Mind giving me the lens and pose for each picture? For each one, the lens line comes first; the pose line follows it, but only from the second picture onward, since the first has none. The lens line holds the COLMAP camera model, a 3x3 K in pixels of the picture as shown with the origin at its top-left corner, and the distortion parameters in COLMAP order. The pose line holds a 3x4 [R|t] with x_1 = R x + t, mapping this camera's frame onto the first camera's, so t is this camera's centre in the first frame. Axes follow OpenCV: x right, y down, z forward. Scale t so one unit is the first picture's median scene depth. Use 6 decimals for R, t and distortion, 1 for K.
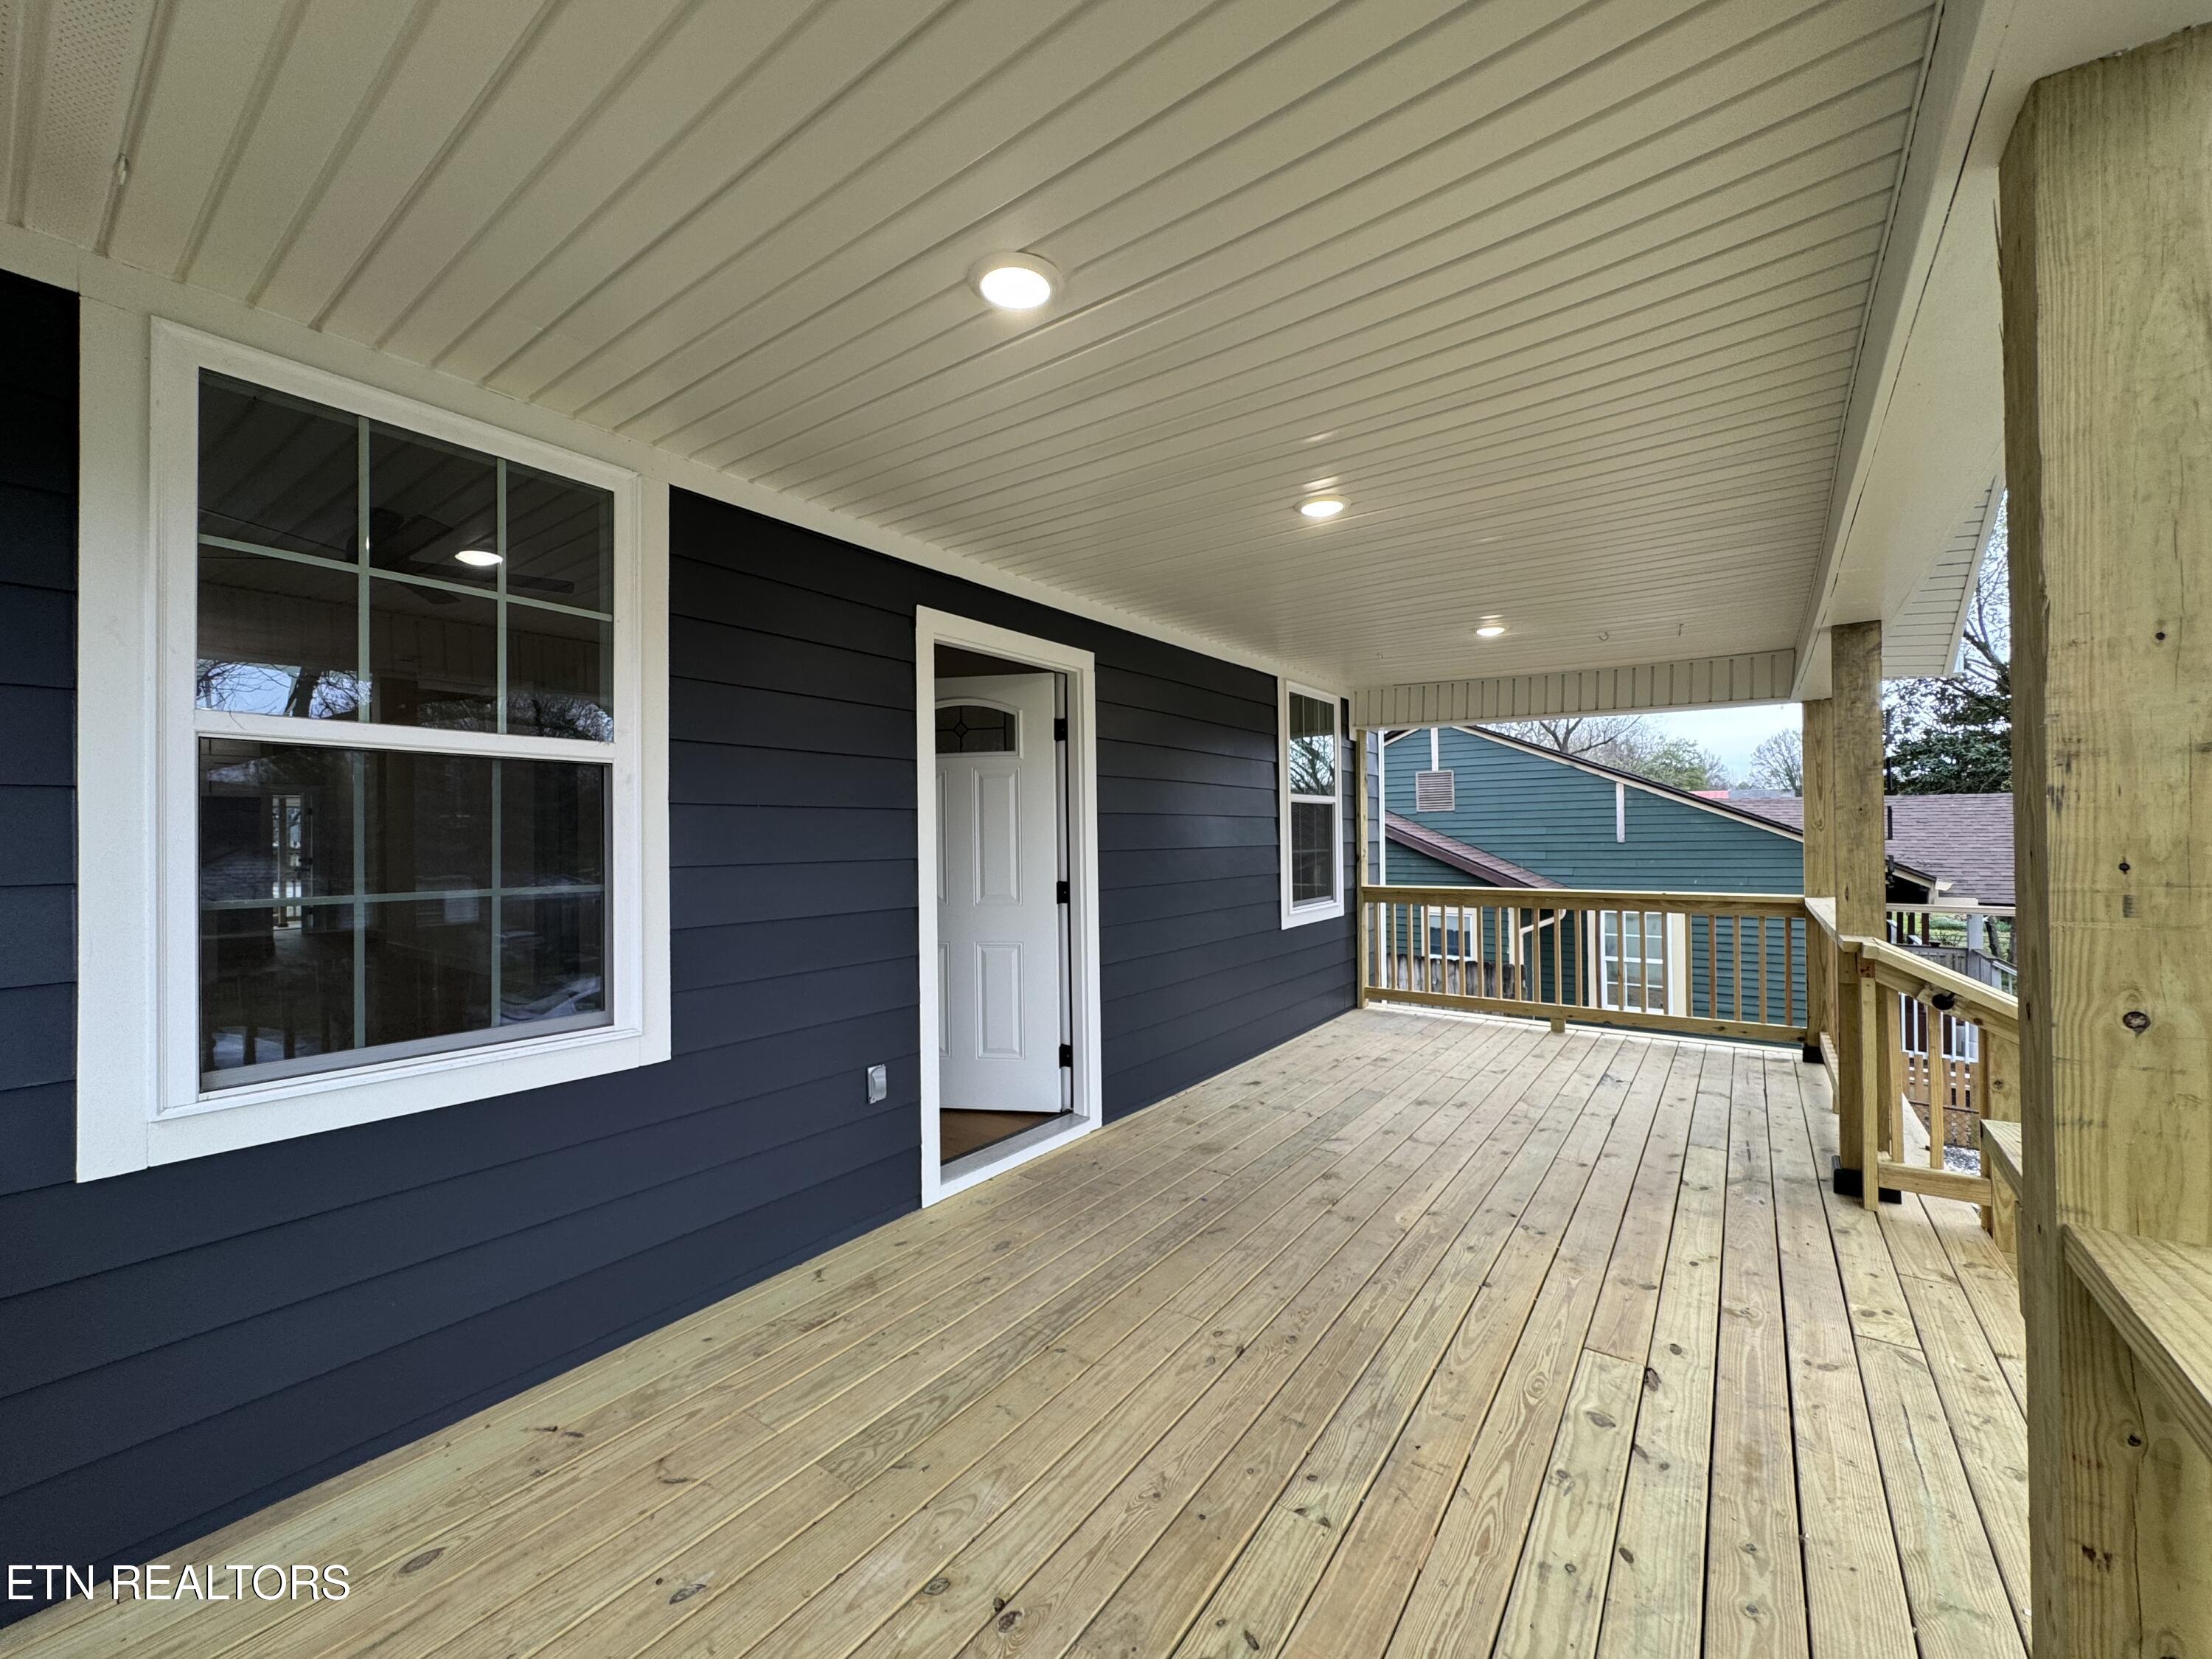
lens RADIAL K [[886.3, 0, 1100.3], [0, 886.3, 833.1], [0, 0, 1]] dist [0.000877, 0.000237]
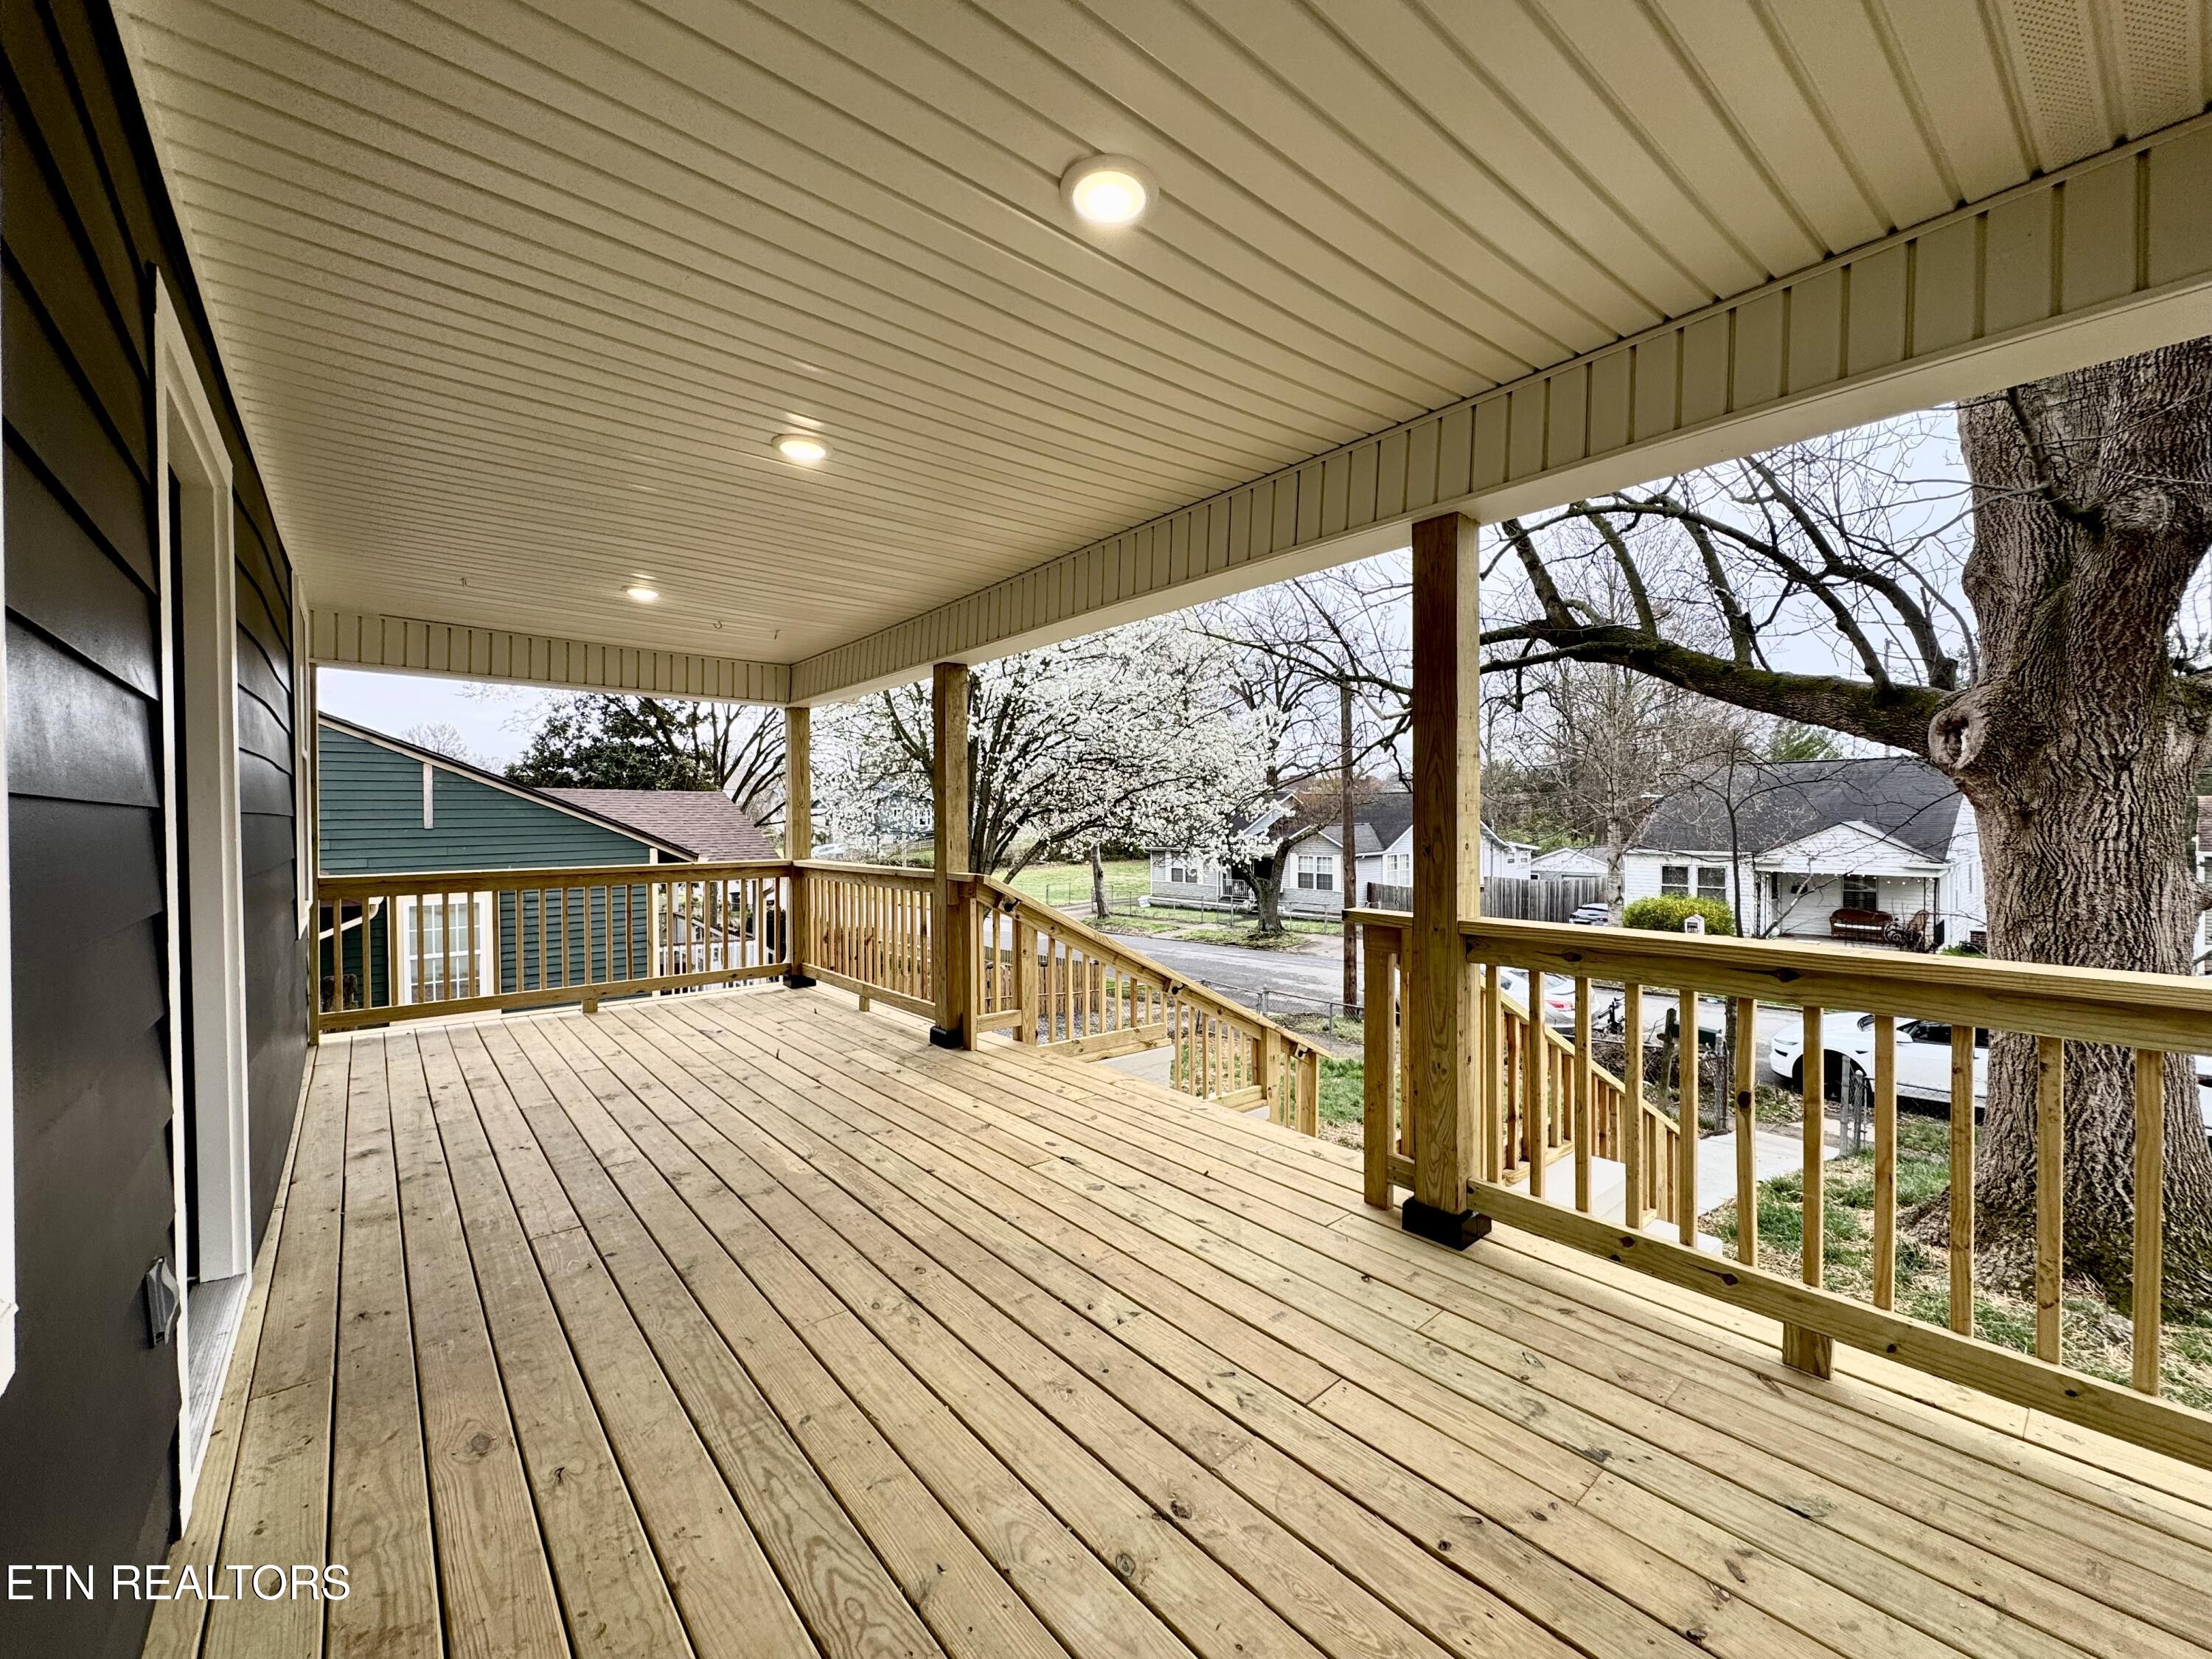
lens RADIAL K [[886.3, 0, 1103.6], [0, 886.3, 830.1], [0, 0, 1]] dist [0.000877, 0.000237]
pose [[0.240751, -0.003569, 0.970580, -0.487335], [0.001583, 0.999993, 0.003284, 0.035500], [-0.970586, 0.000746, 0.240755, 0.359176]]
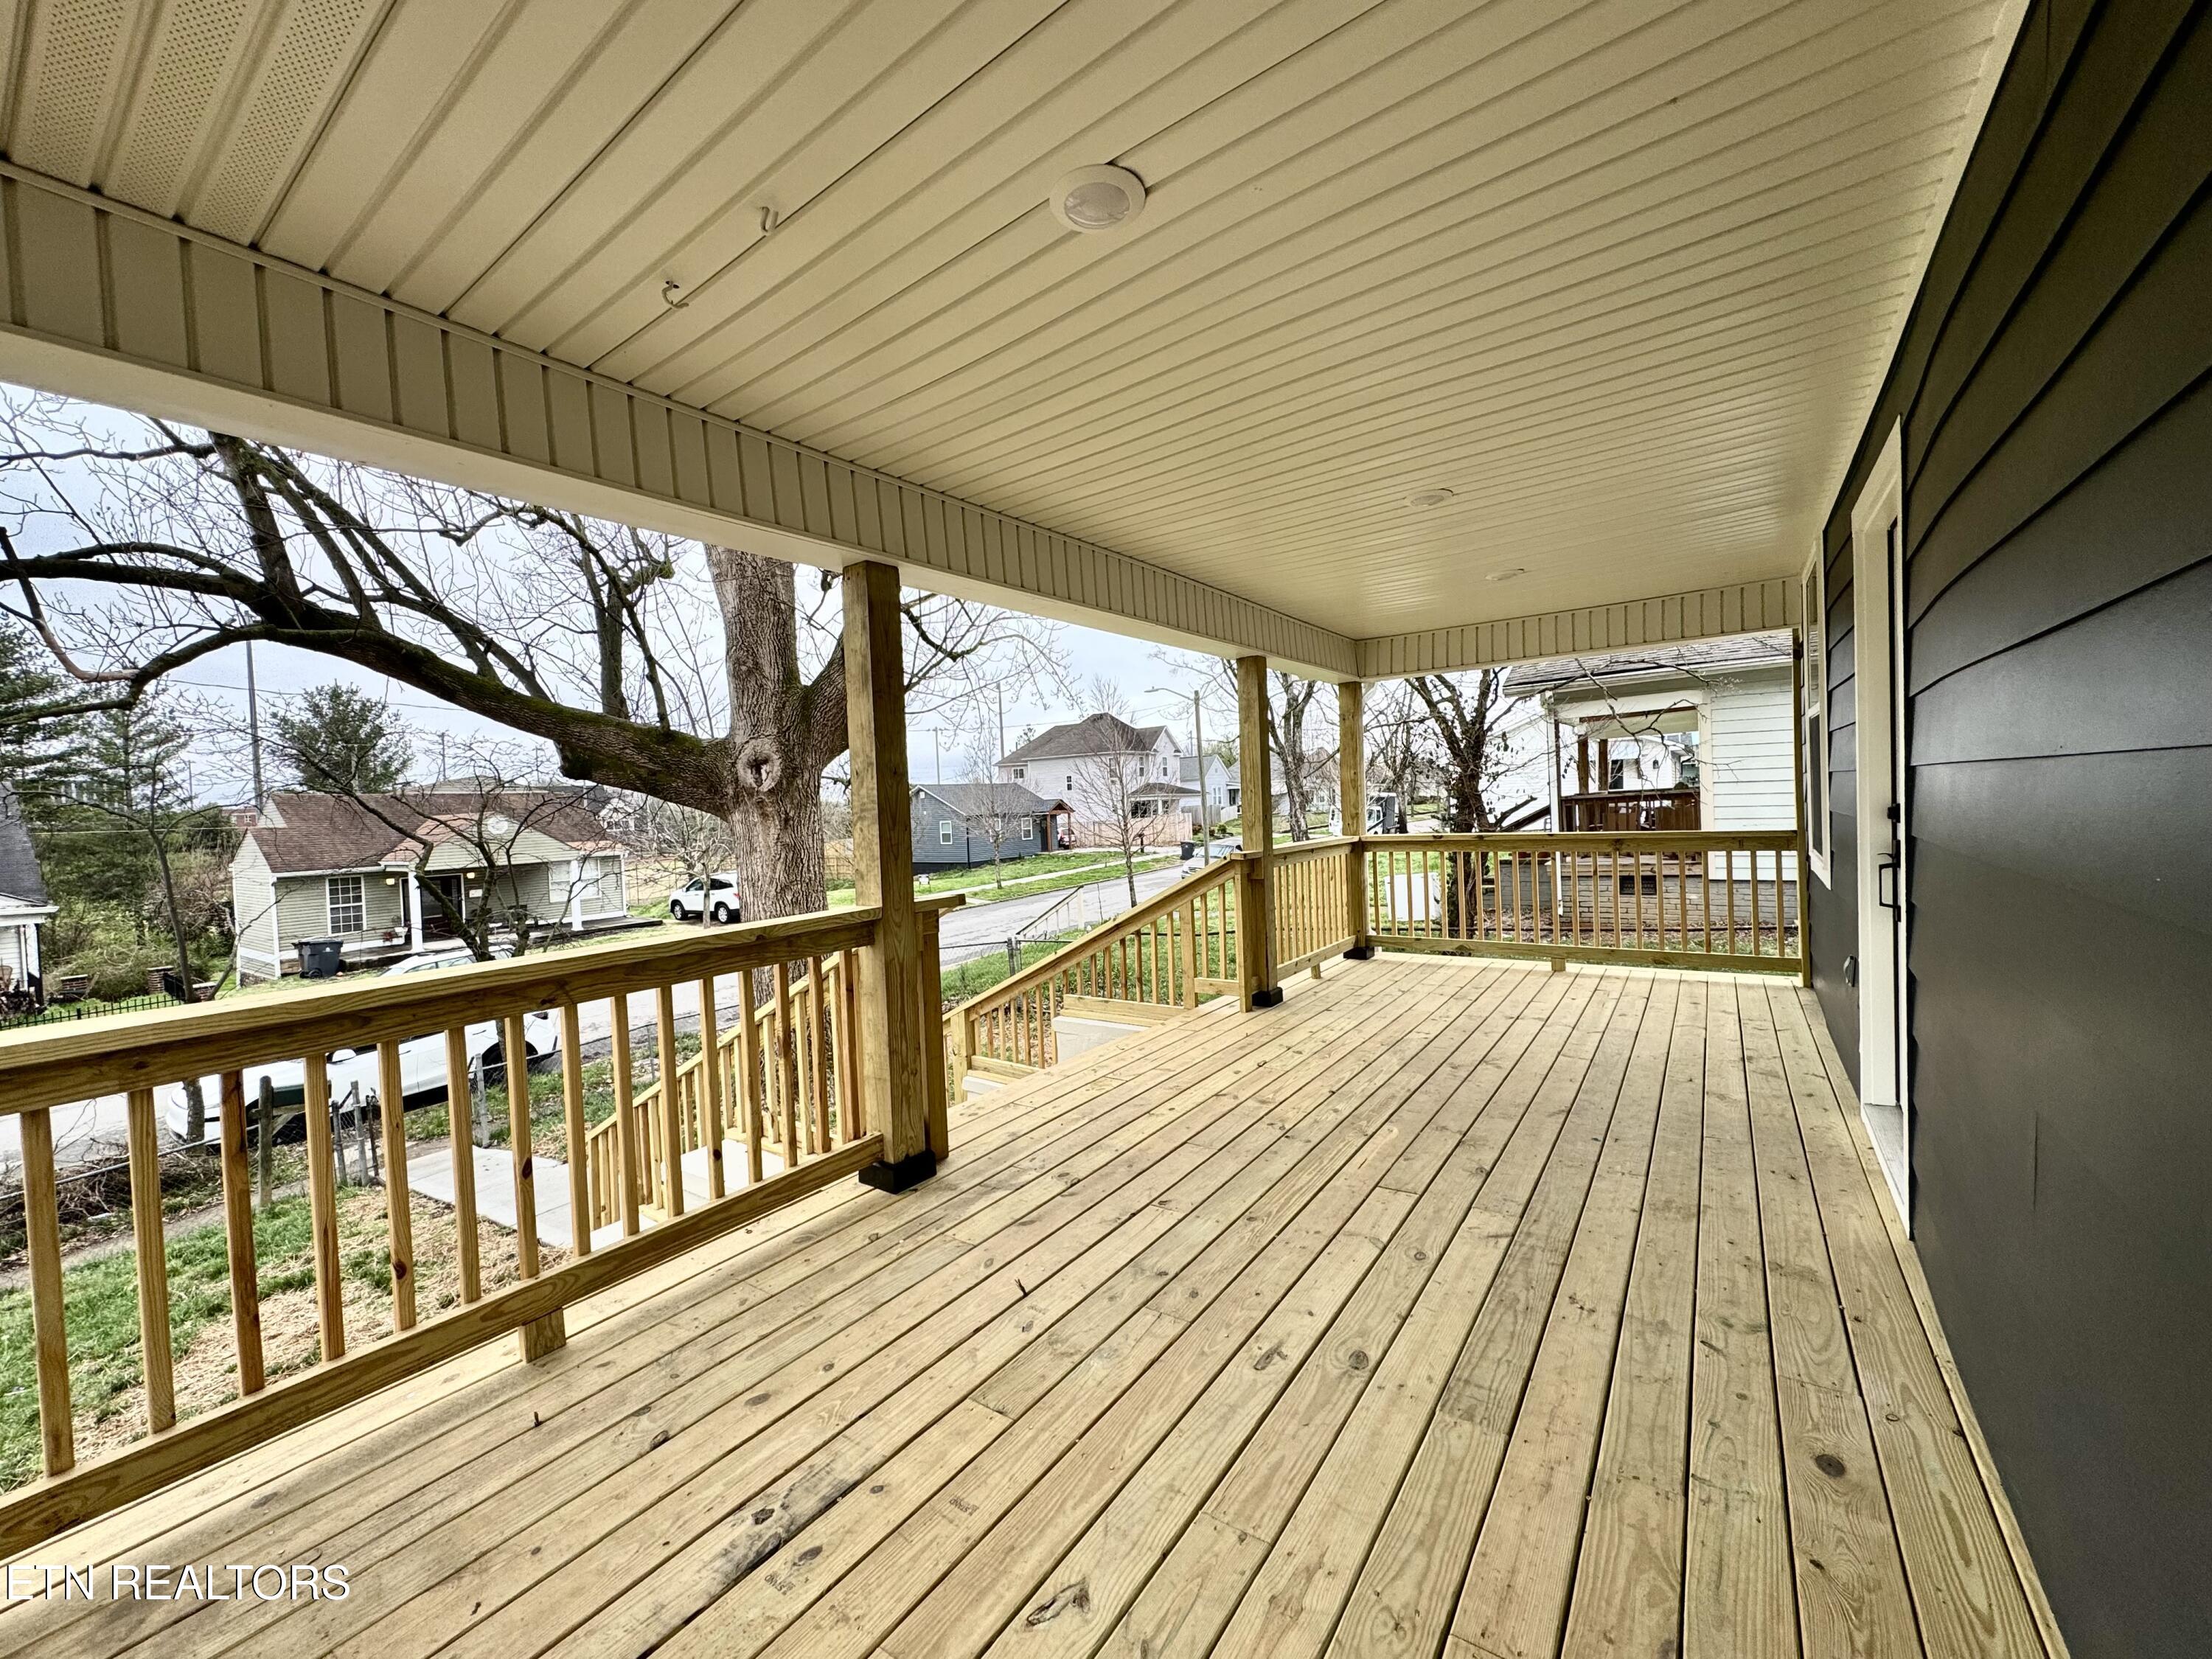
lens RADIAL K [[886.3, 0, 1104.2], [0, 886.3, 831.0], [0, 0, 1]] dist [0.000877, 0.000237]
pose [[-0.998339, 0.053425, -0.021581, 0.597903], [0.052796, 0.998192, 0.028744, 0.020952], [0.023078, 0.027557, -0.999354, 1.775016]]
